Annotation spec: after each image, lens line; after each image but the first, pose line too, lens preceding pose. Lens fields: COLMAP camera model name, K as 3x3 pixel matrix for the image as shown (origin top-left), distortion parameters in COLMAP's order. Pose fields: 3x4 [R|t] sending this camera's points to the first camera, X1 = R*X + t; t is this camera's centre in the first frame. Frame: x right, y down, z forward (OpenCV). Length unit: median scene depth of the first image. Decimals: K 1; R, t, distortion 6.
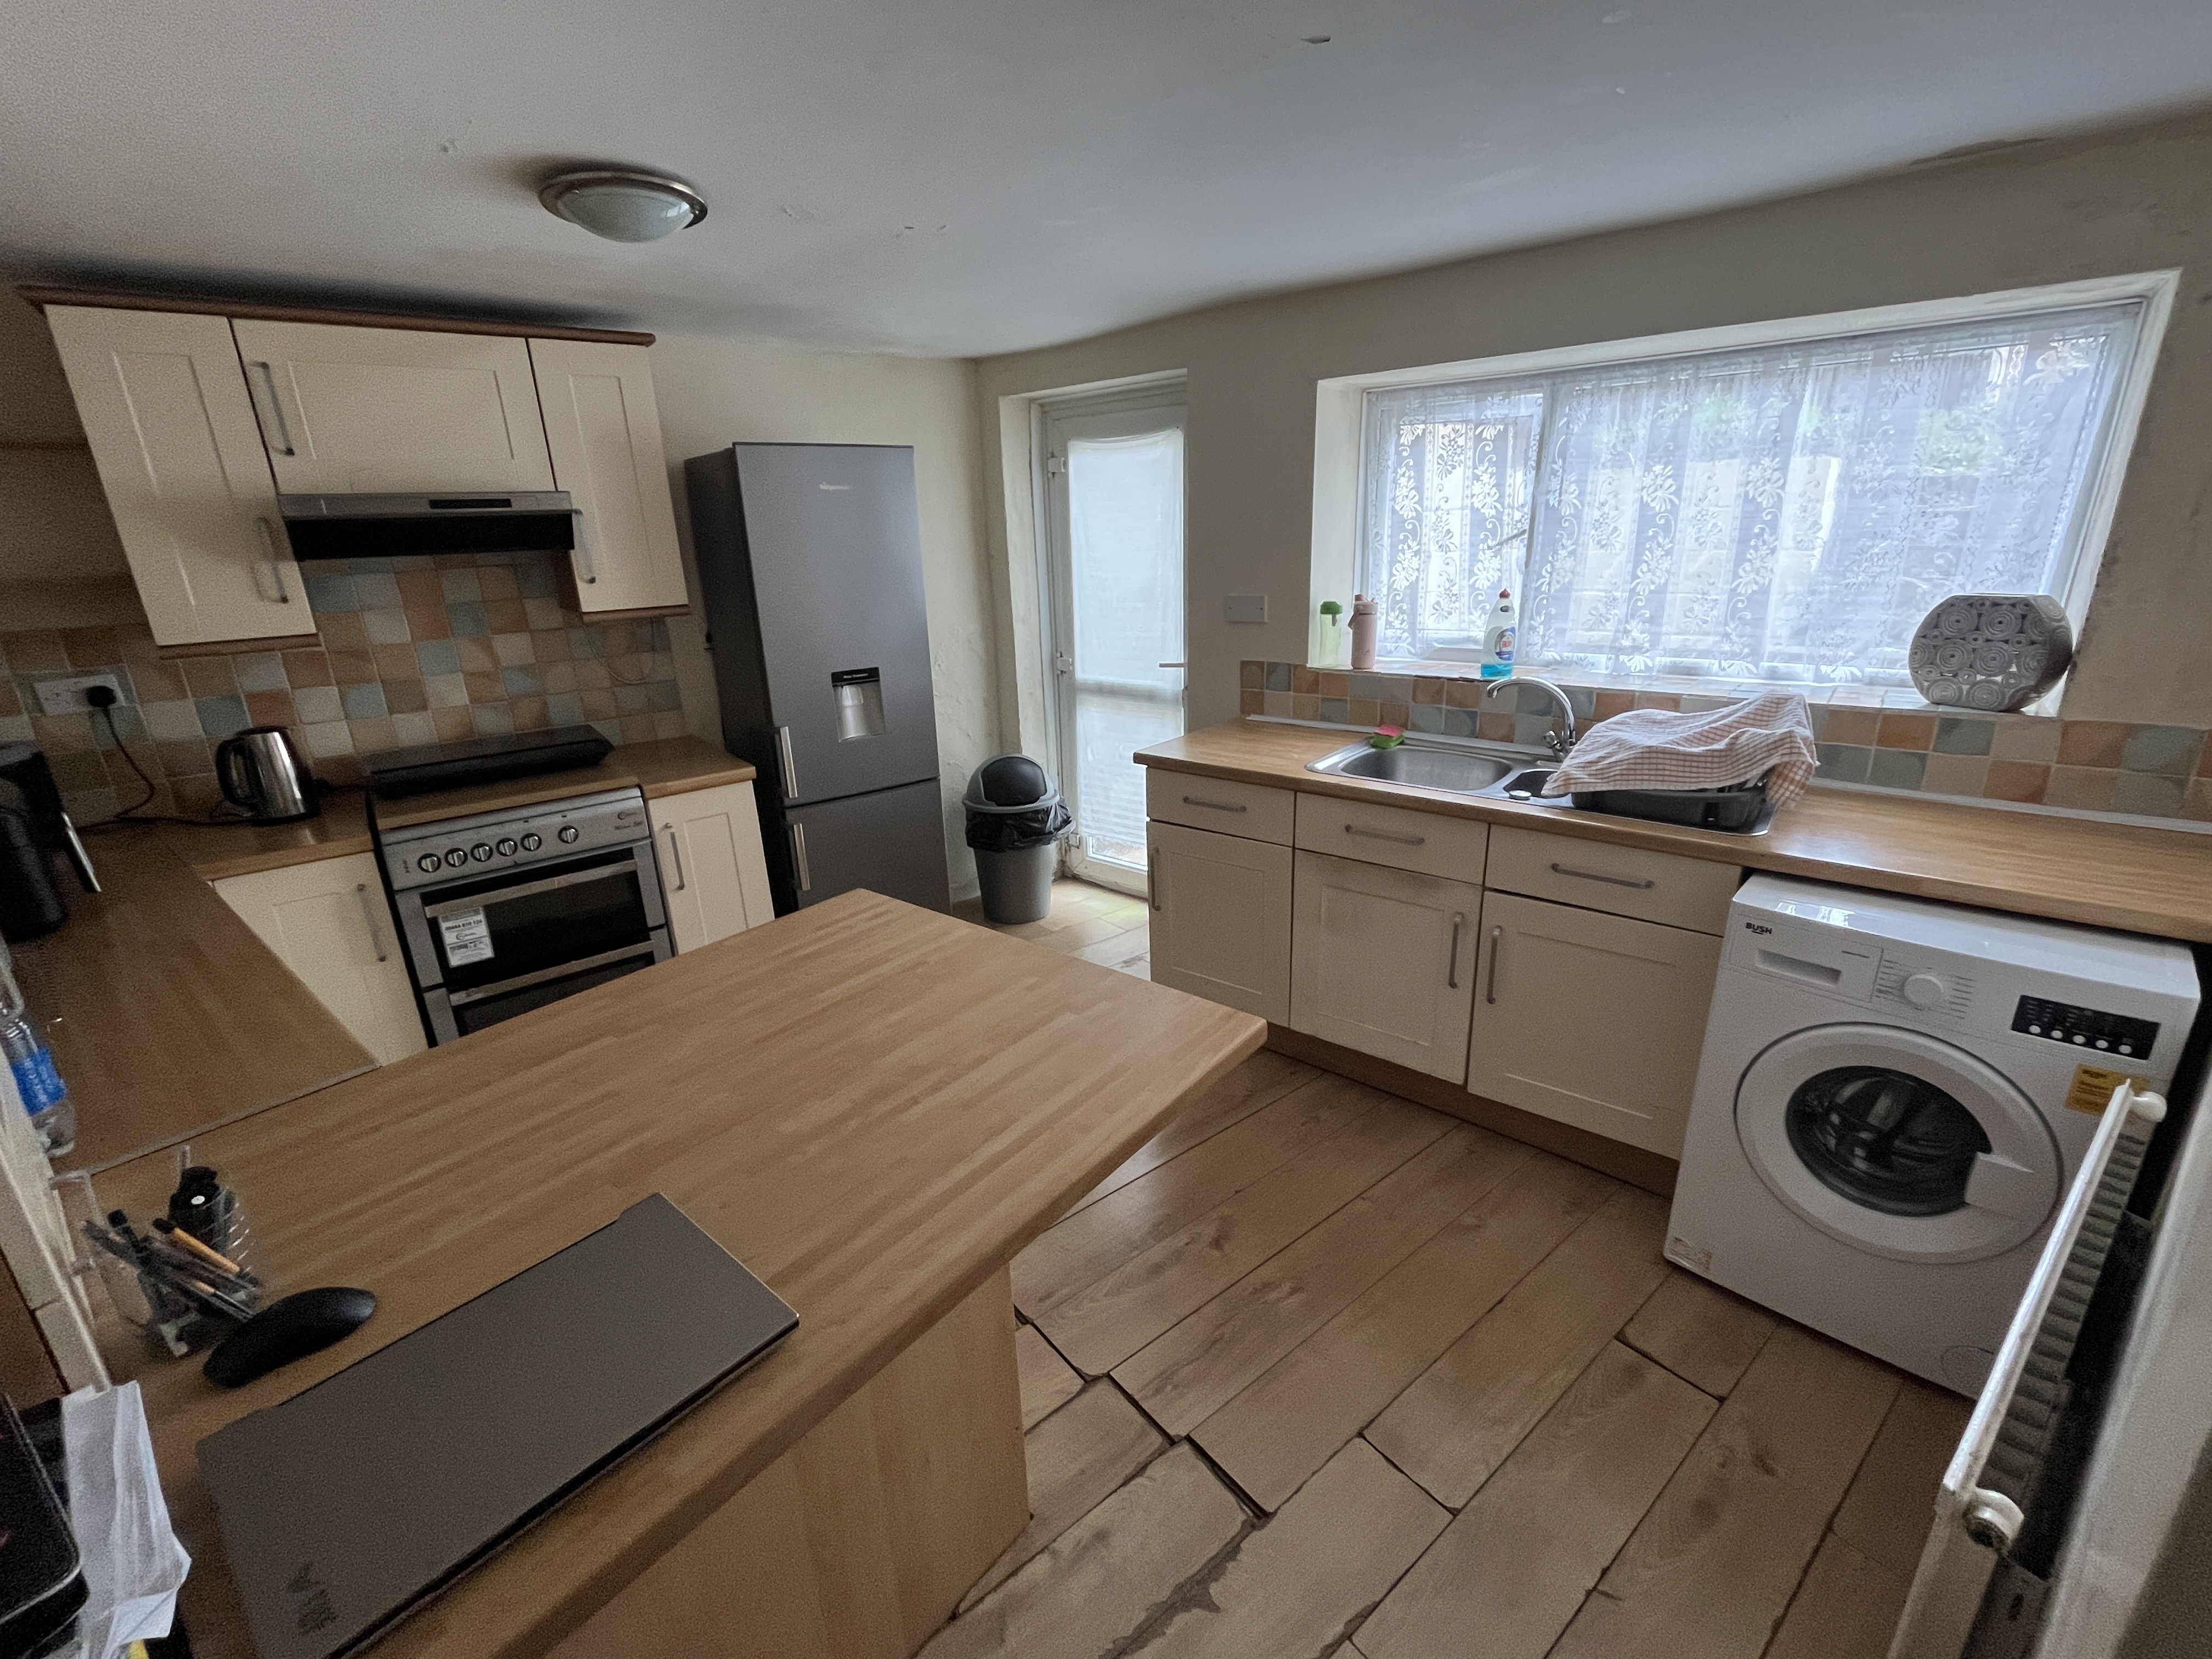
lens RADIAL K [[939.1, 0, 1094.8], [0, 939.1, 826.0], [0, 0, 1]] dist [-0.000853, -0.000160]
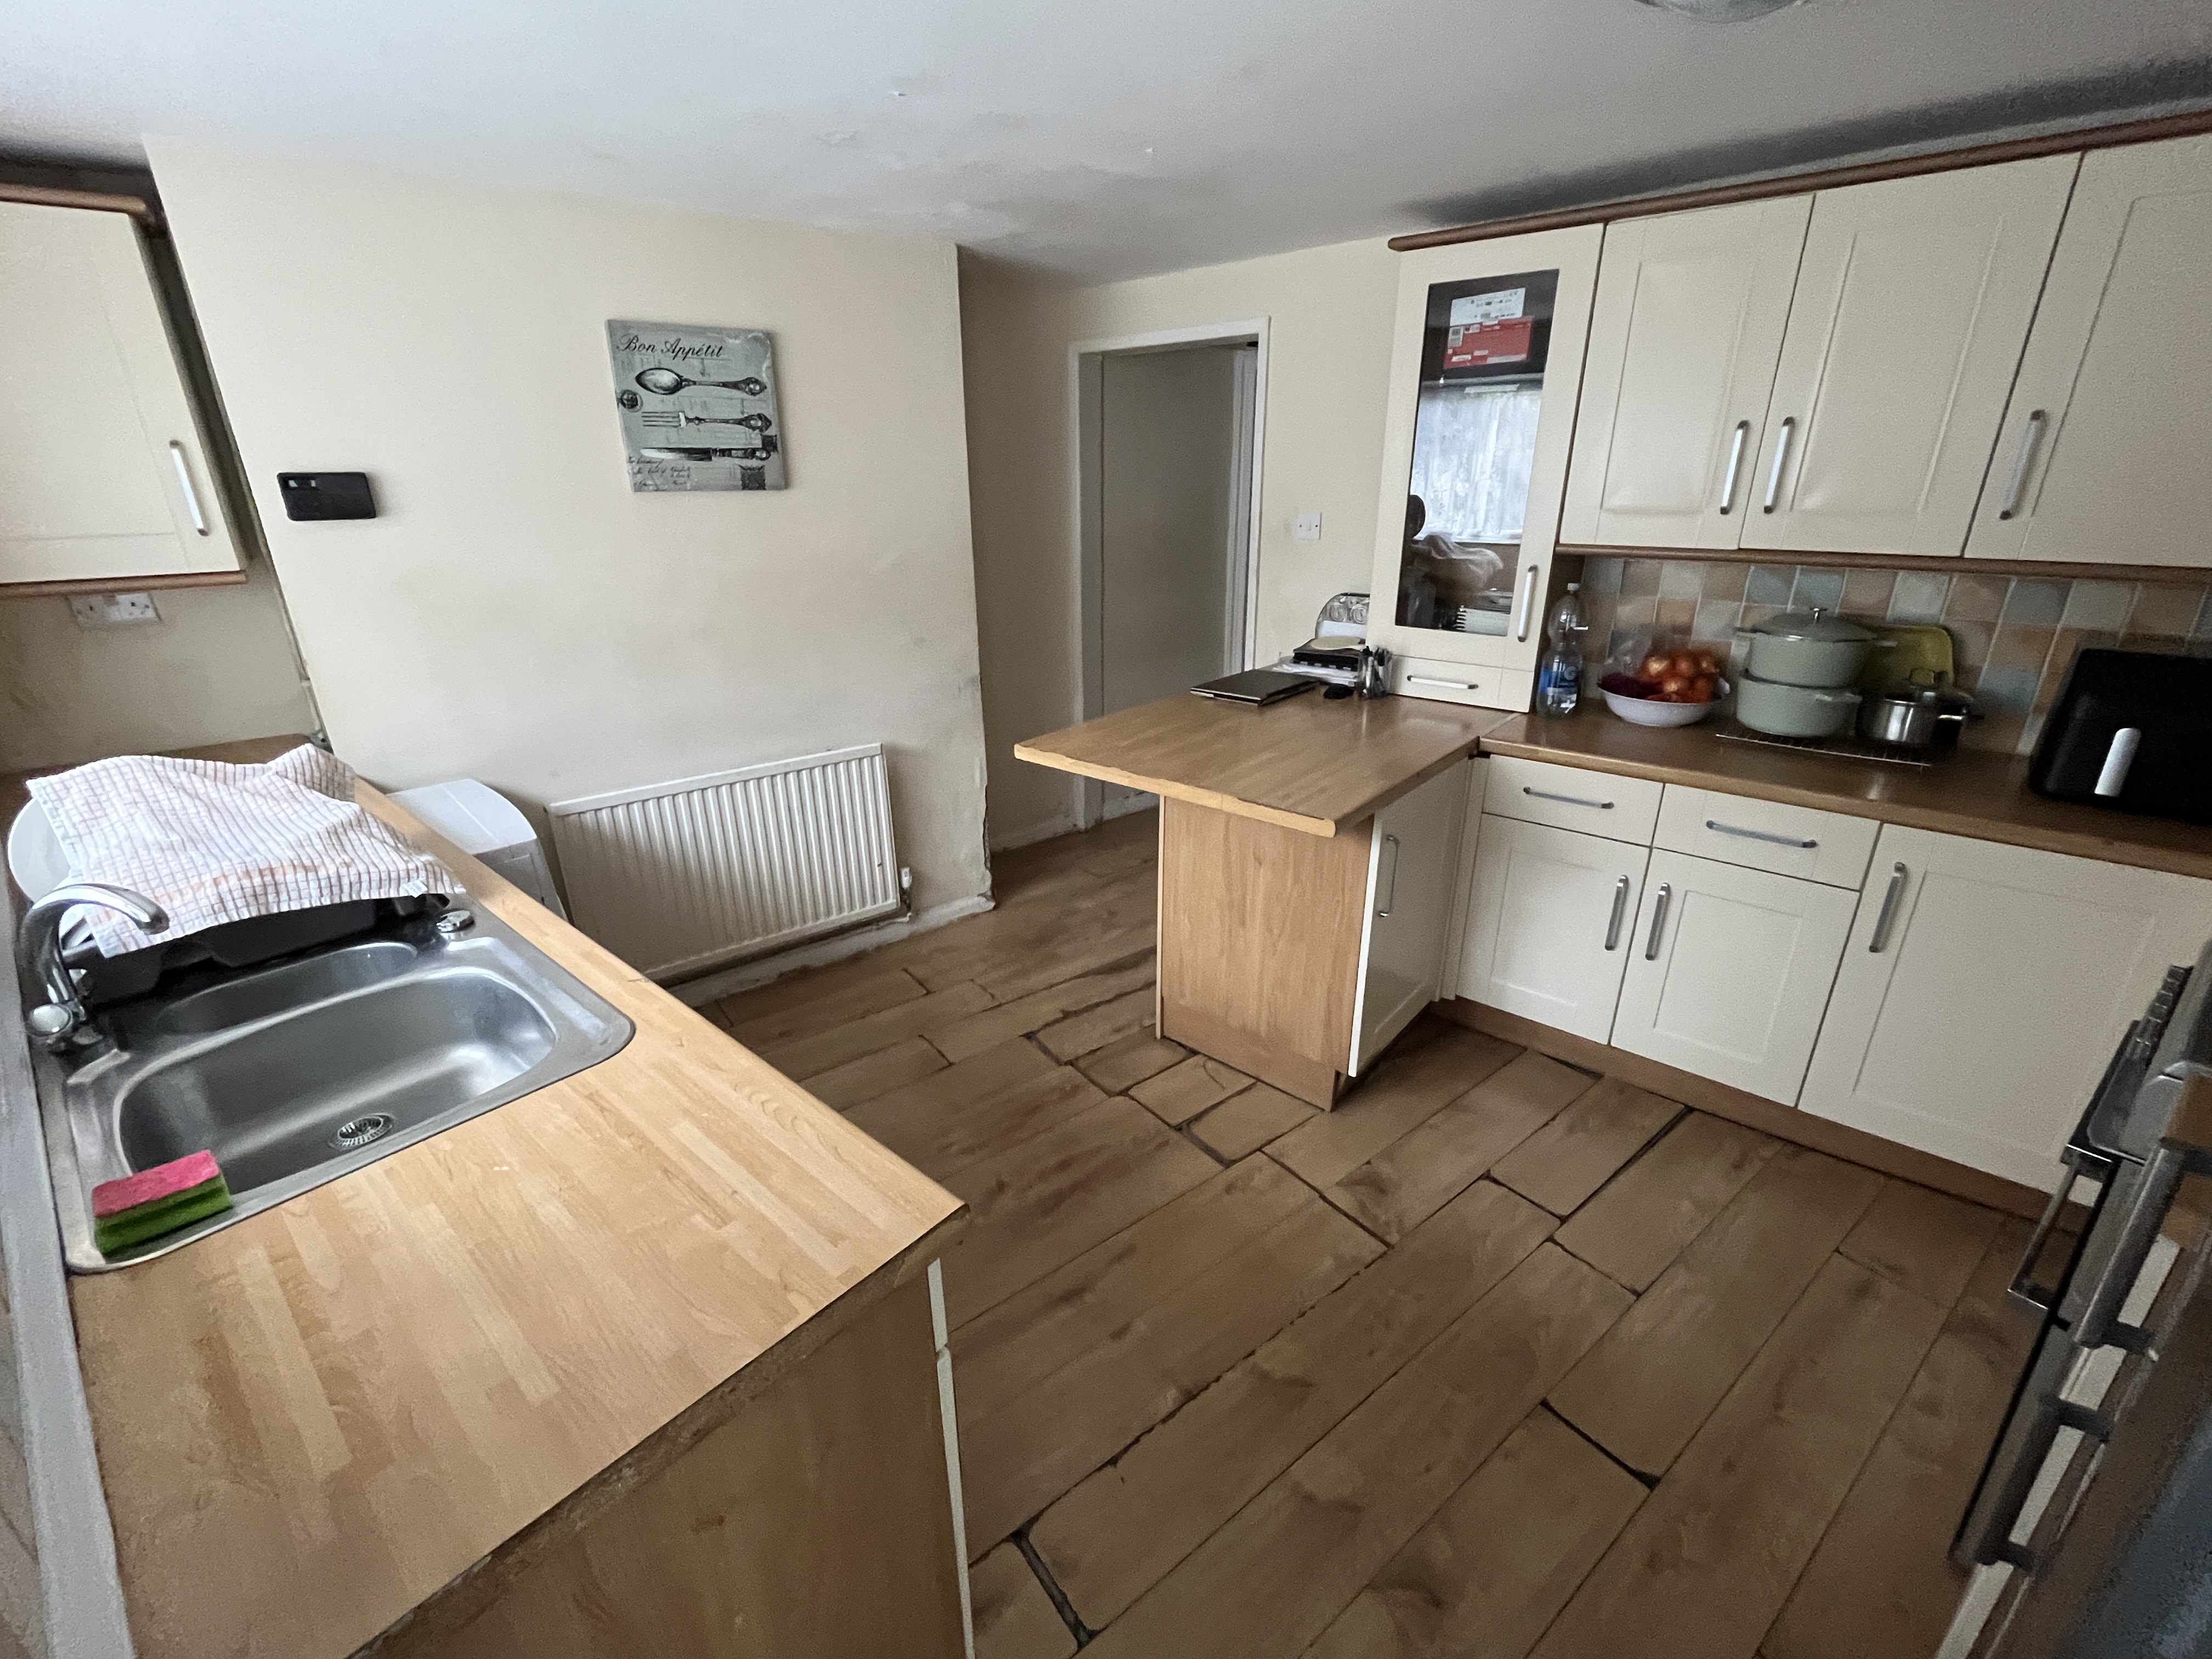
lens RADIAL K [[948.4, 0, 1111.3], [0, 948.4, 826.2], [0, 0, 1]] dist [-0.001544, -0.000056]
pose [[-0.998876, 0.040792, 0.024158, -0.027400], [0.046953, 0.780736, 0.623095, -0.442378], [0.006557, 0.623529, -0.781773, 1.370336]]
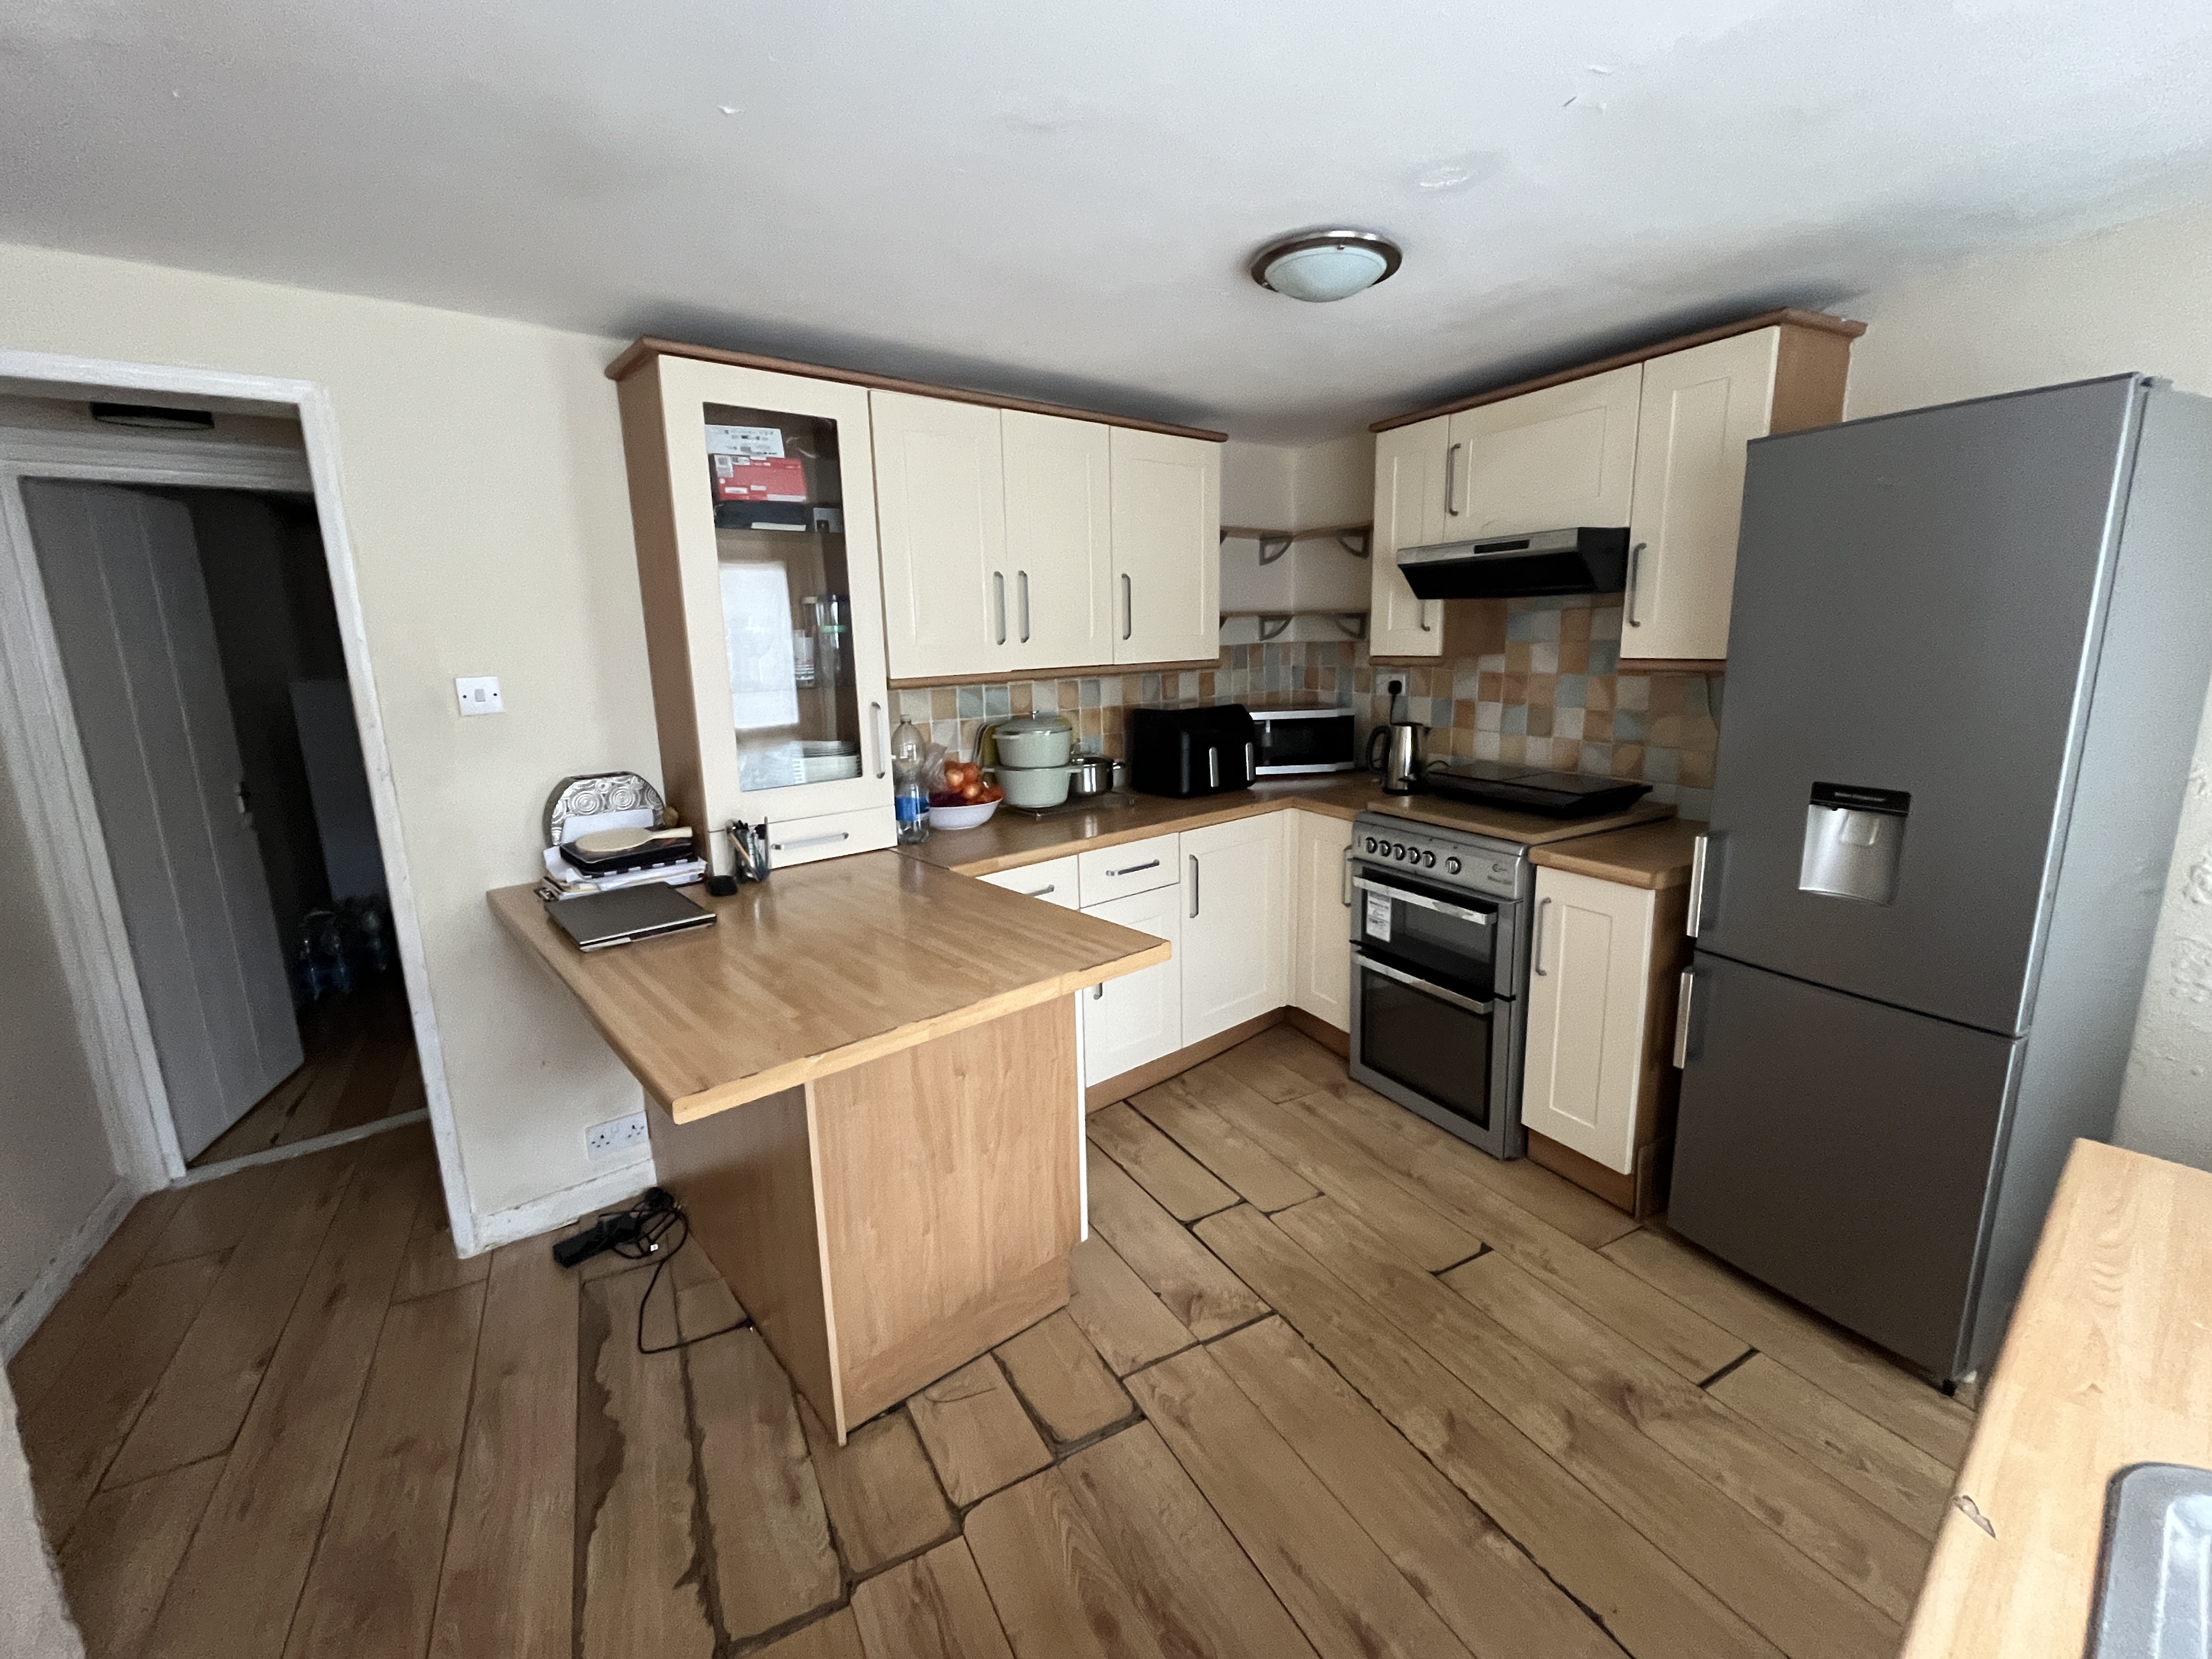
lens RADIAL K [[939.1, 0, 1094.8], [0, 939.1, 826.0], [0, 0, 1]] dist [-0.000853, -0.000160]
pose [[-0.173732, 0.237918, -0.955621, 0.495927], [-0.268907, 0.922040, 0.278444, -0.219300], [0.947368, 0.305348, -0.096210, 0.744797]]
